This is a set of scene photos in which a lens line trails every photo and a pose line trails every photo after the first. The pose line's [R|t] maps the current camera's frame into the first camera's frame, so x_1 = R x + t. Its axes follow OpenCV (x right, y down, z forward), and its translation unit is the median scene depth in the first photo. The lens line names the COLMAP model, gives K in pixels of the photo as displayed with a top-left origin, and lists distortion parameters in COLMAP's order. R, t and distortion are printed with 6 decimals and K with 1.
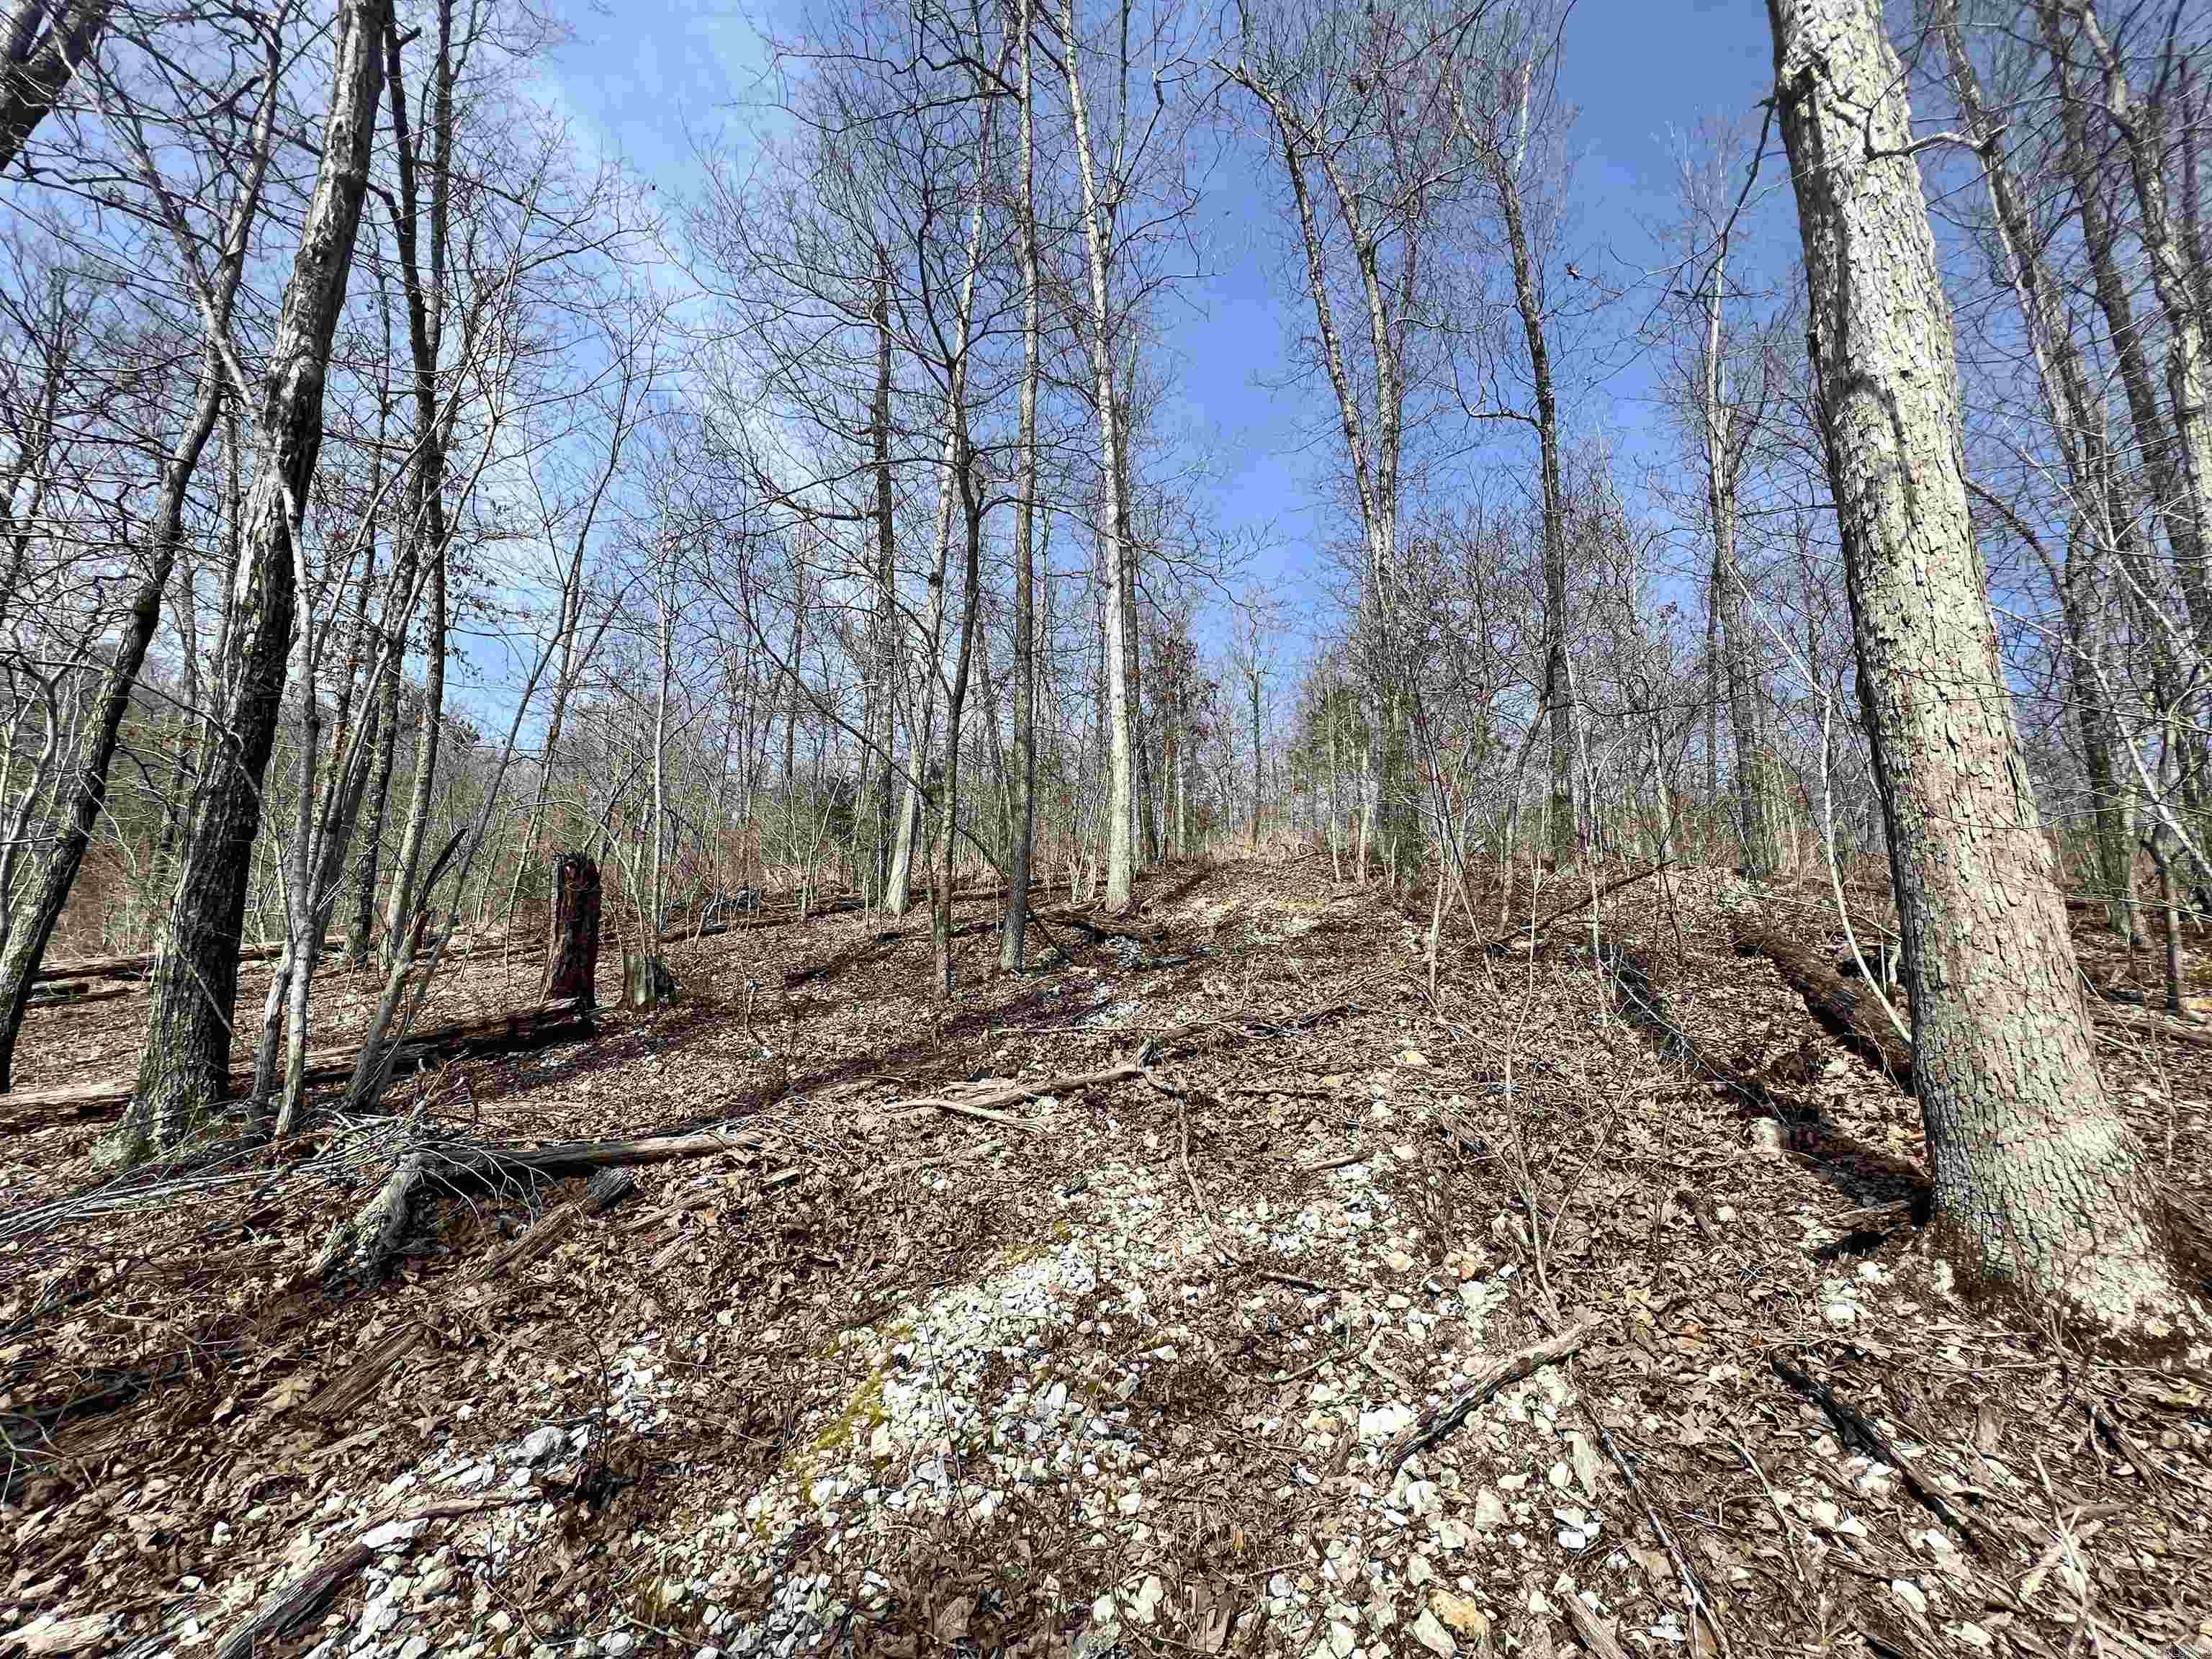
lens RADIAL K [[887.8, 0, 1099.1], [0, 887.8, 826.5], [0, 0, 1]] dist [-0.001351, 0.000422]
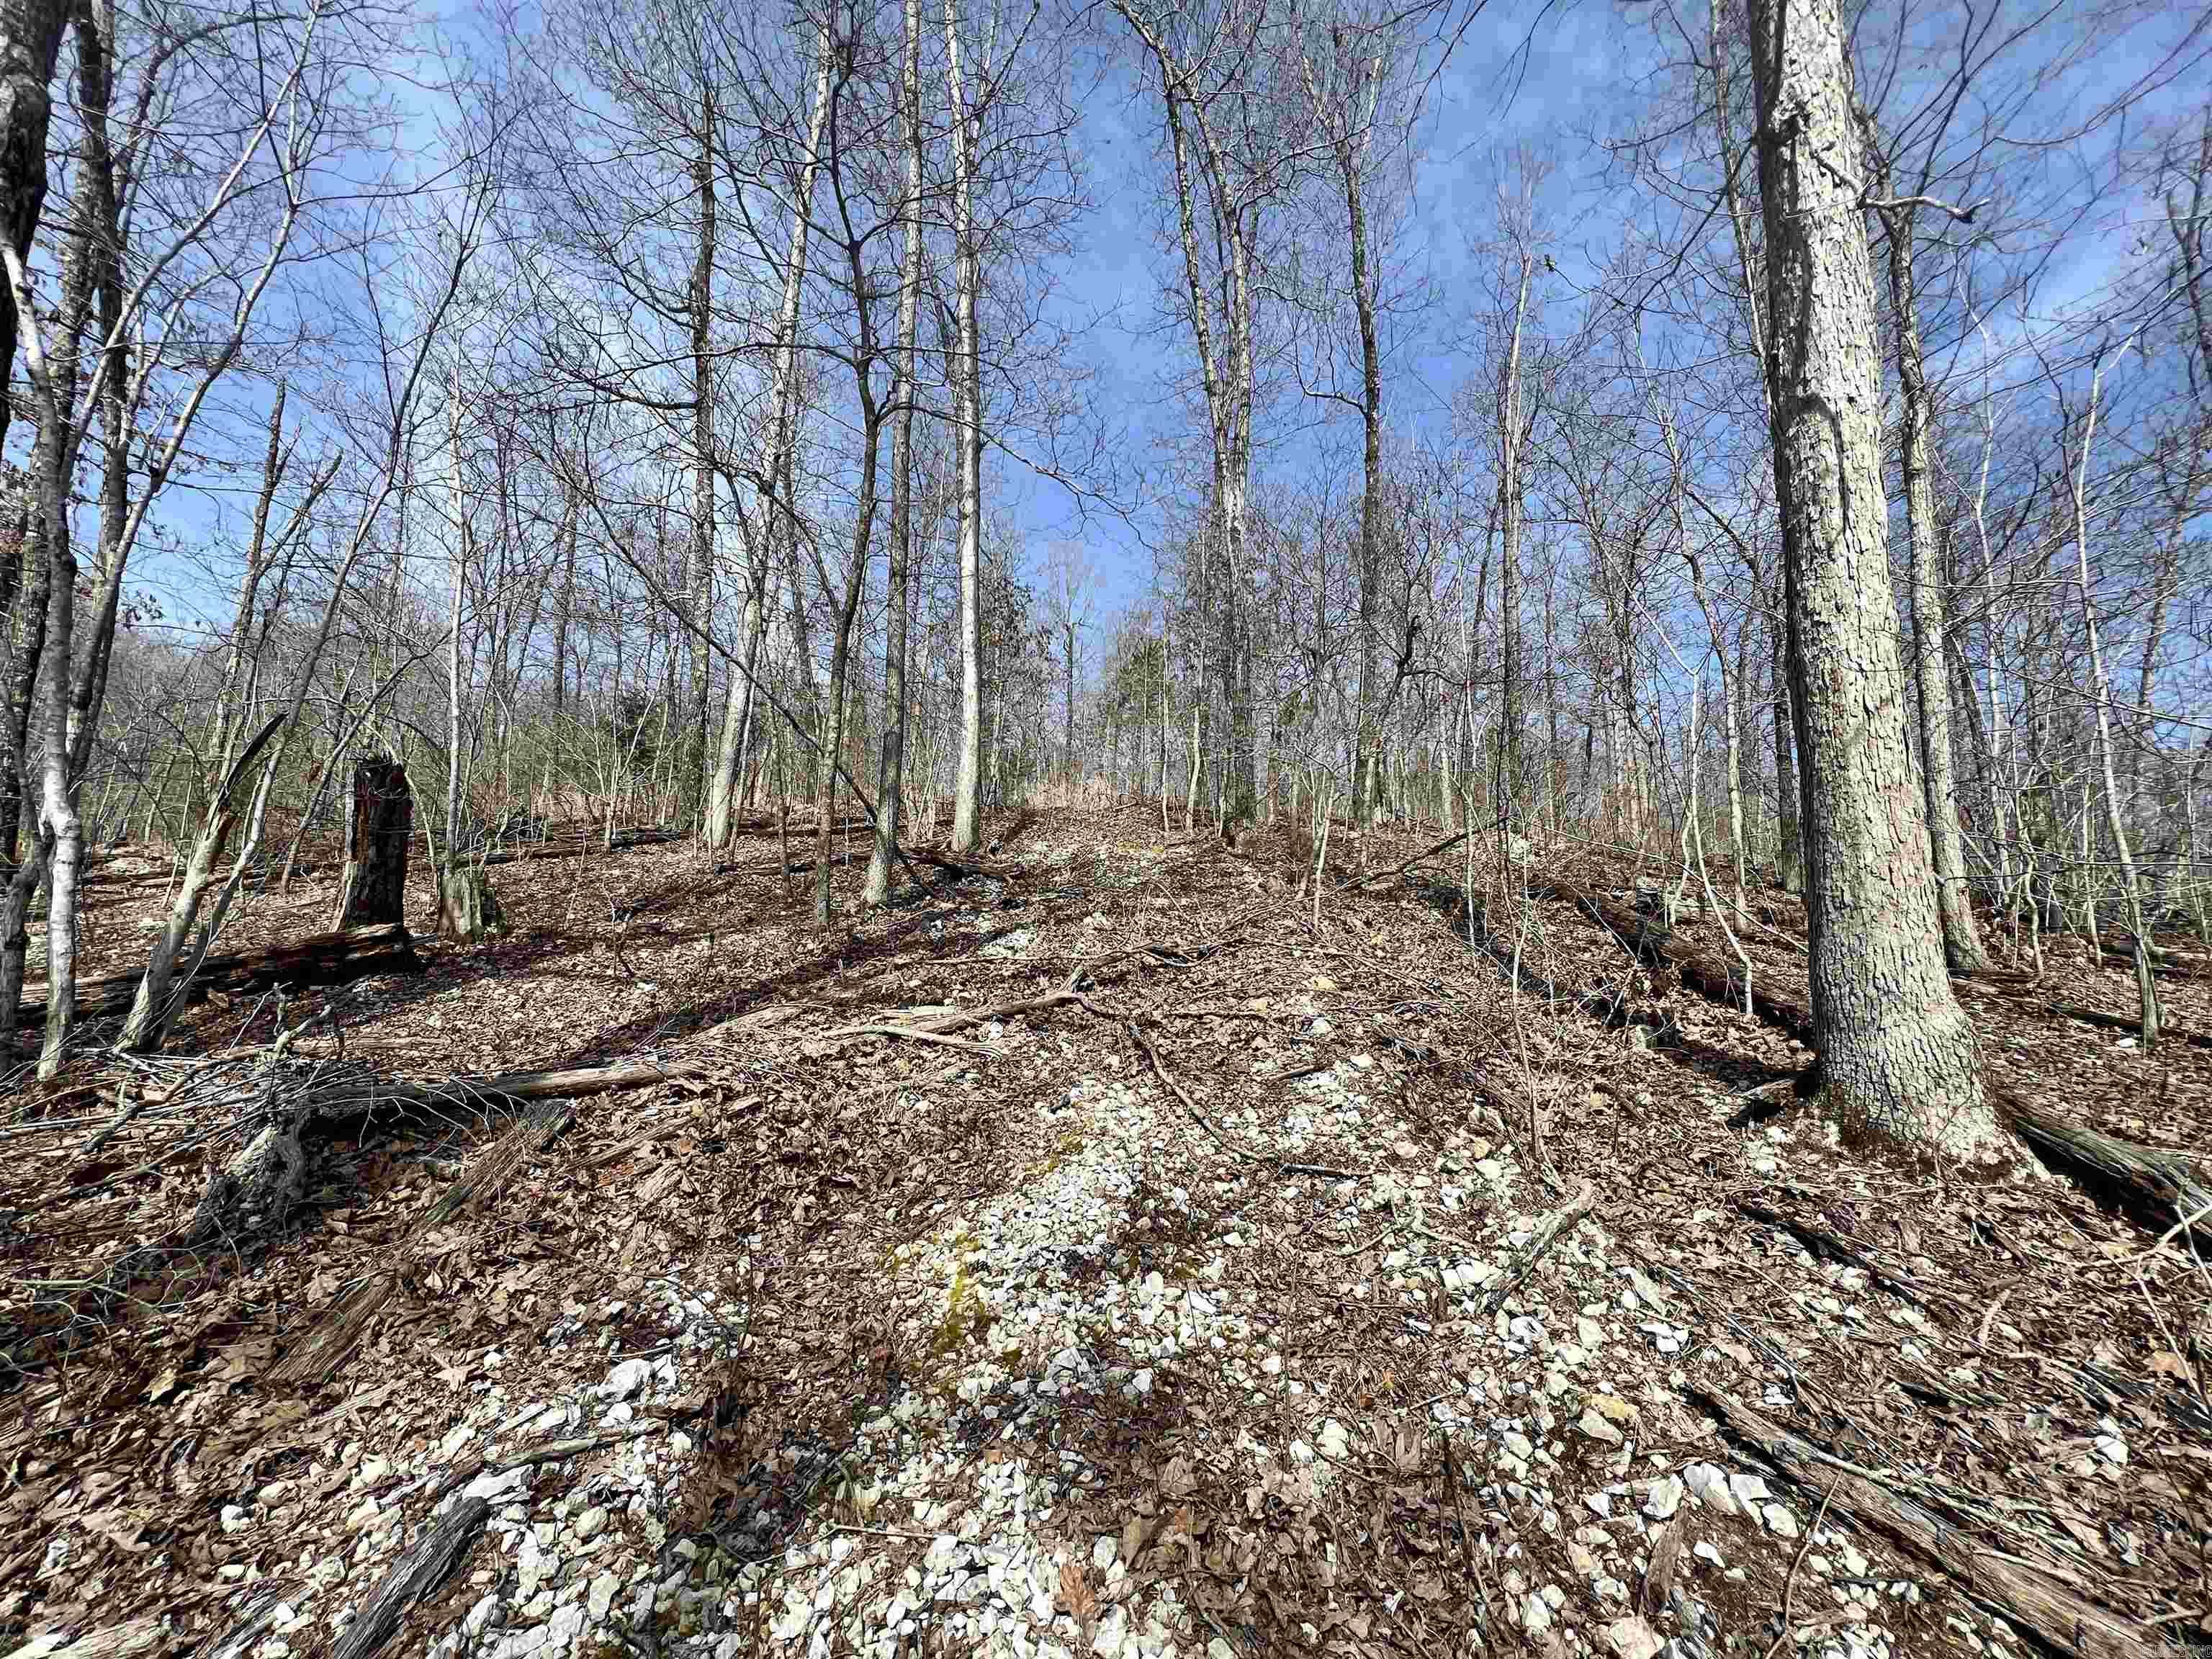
lens RADIAL K [[887.8, 0, 1099.5], [0, 887.8, 825.7], [0, 0, 1]] dist [-0.001351, 0.000422]
pose [[0.971862, 0.037471, 0.232552, -0.227304], [-0.050532, 0.997447, 0.050461, 0.036604], [-0.230067, -0.060793, 0.971274, 0.024866]]
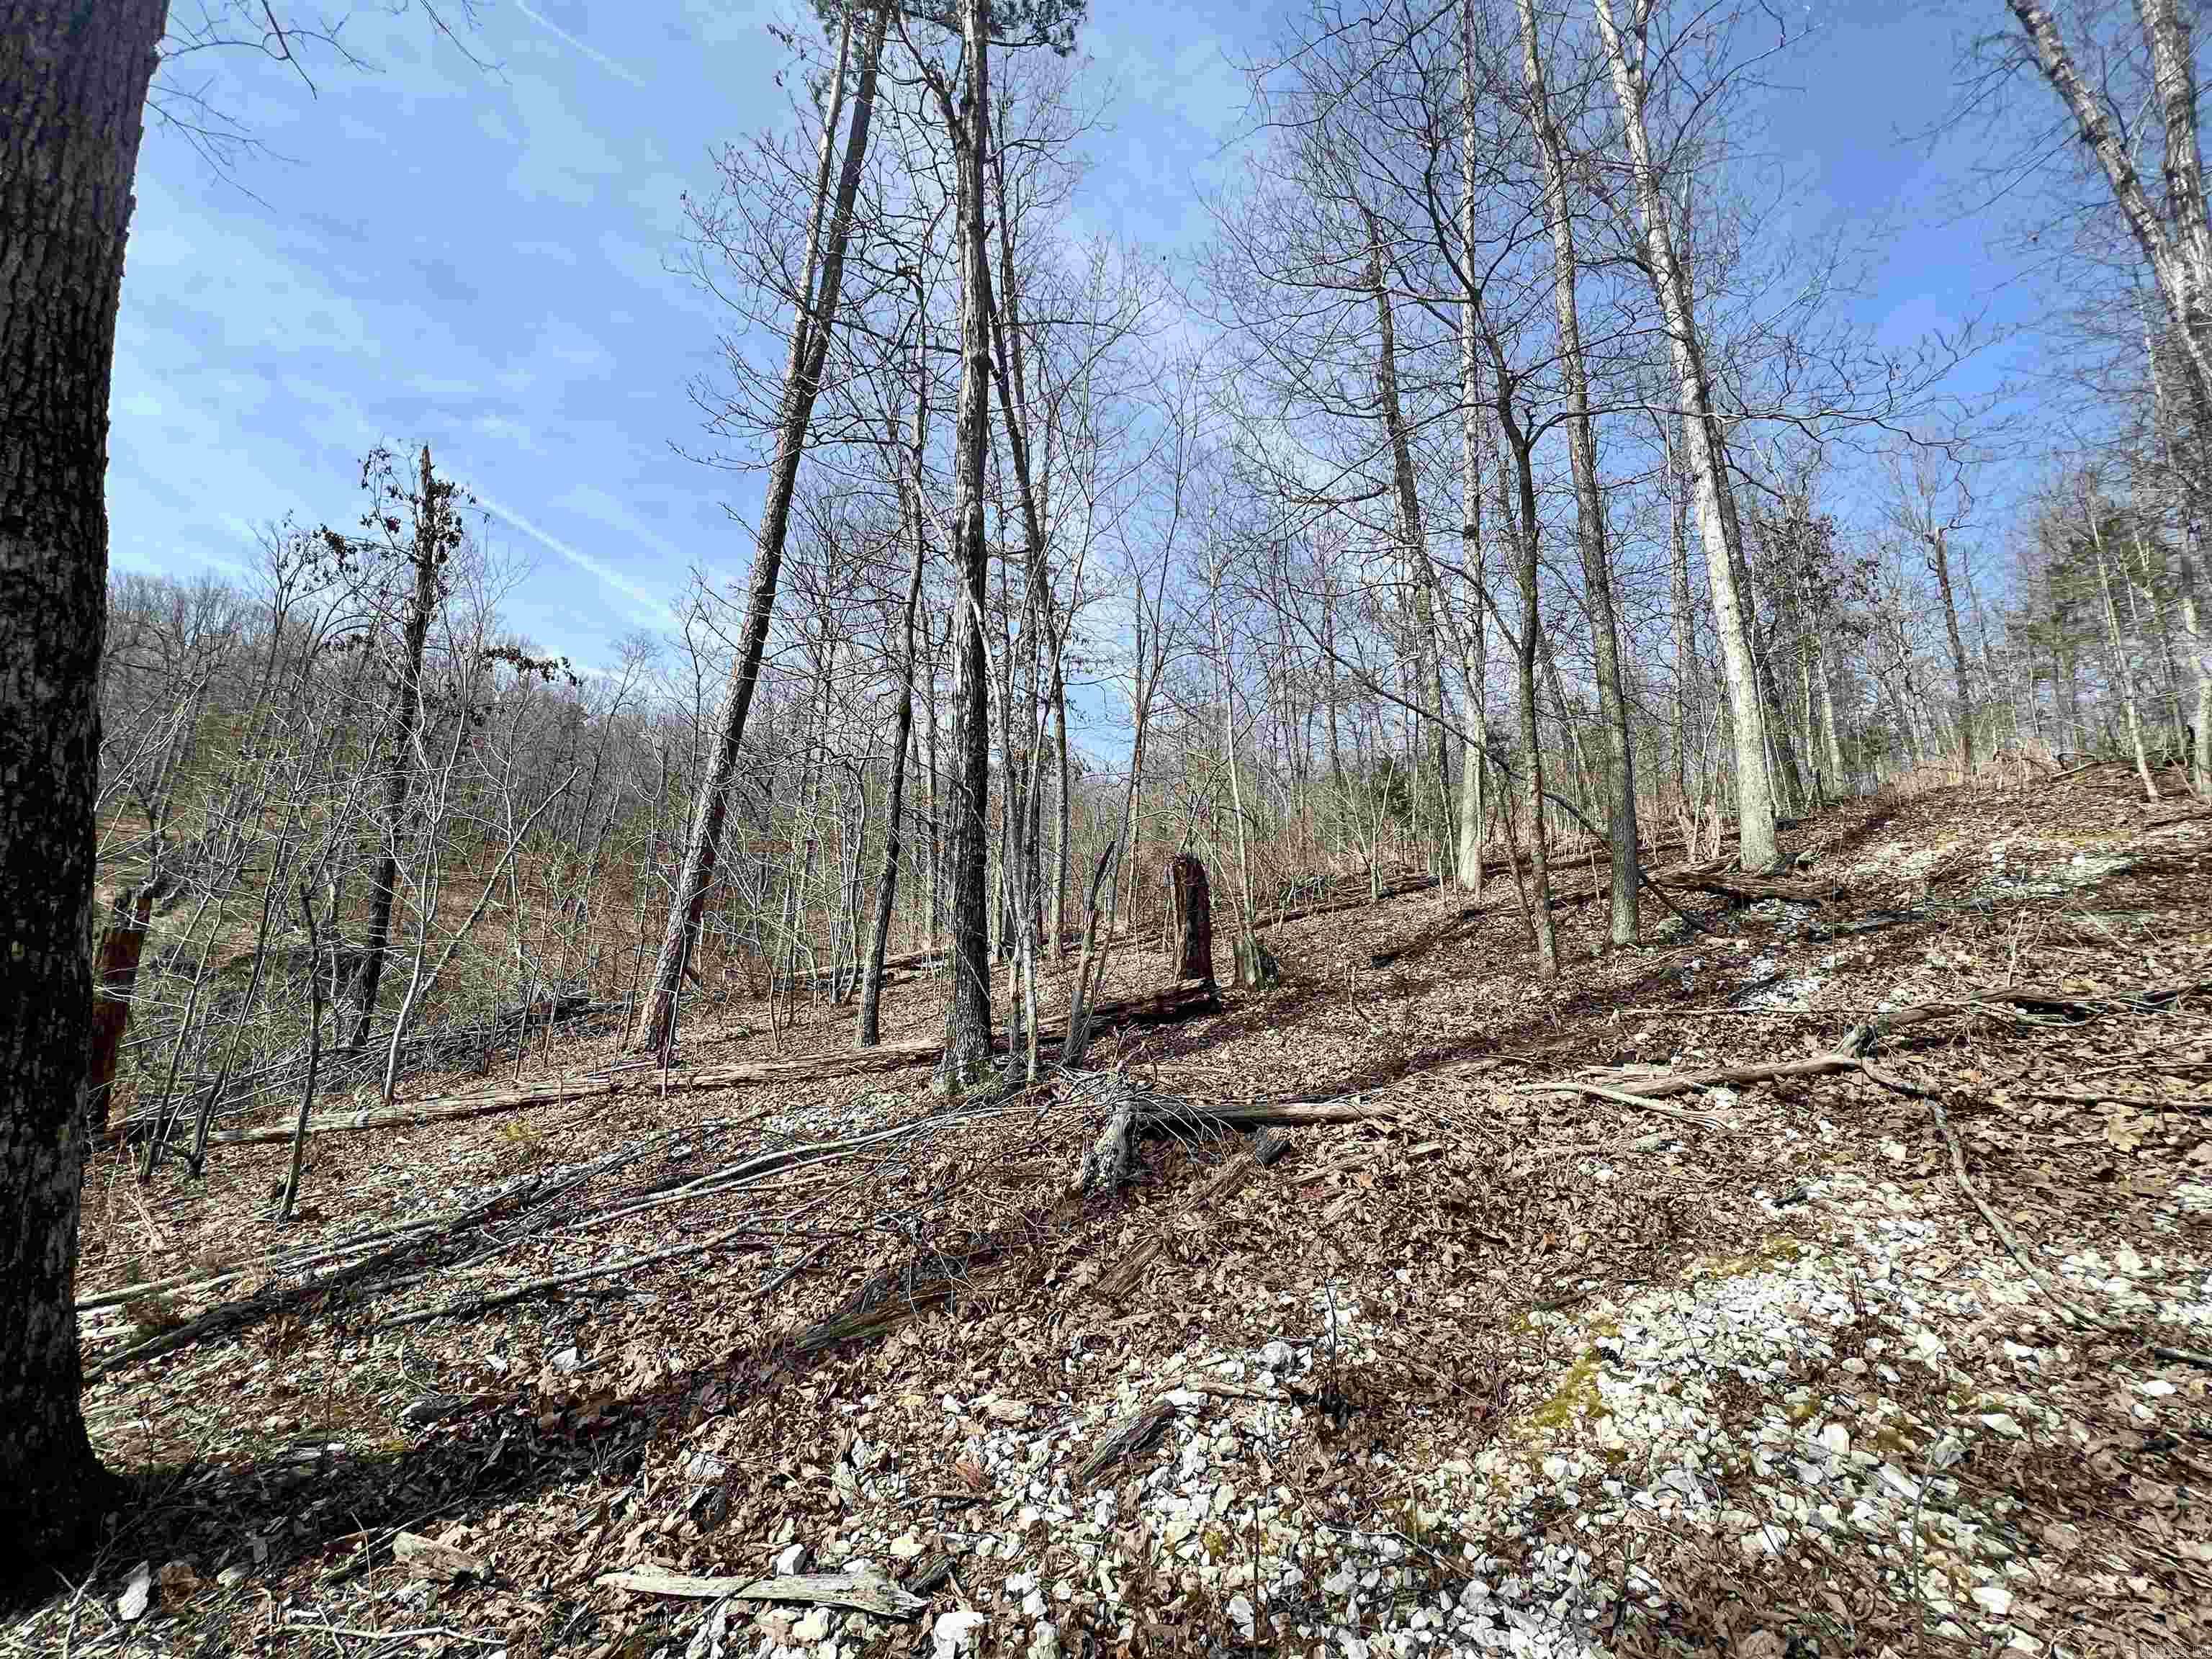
lens RADIAL K [[887.8, 0, 1100.6], [0, 887.8, 825.6], [0, 0, 1]] dist [-0.001351, 0.000422]
pose [[0.820823, -0.104961, -0.561456, -0.052668], [0.115576, 0.993158, -0.016698, -0.000895], [0.559368, -0.051185, 0.827338, -0.033663]]
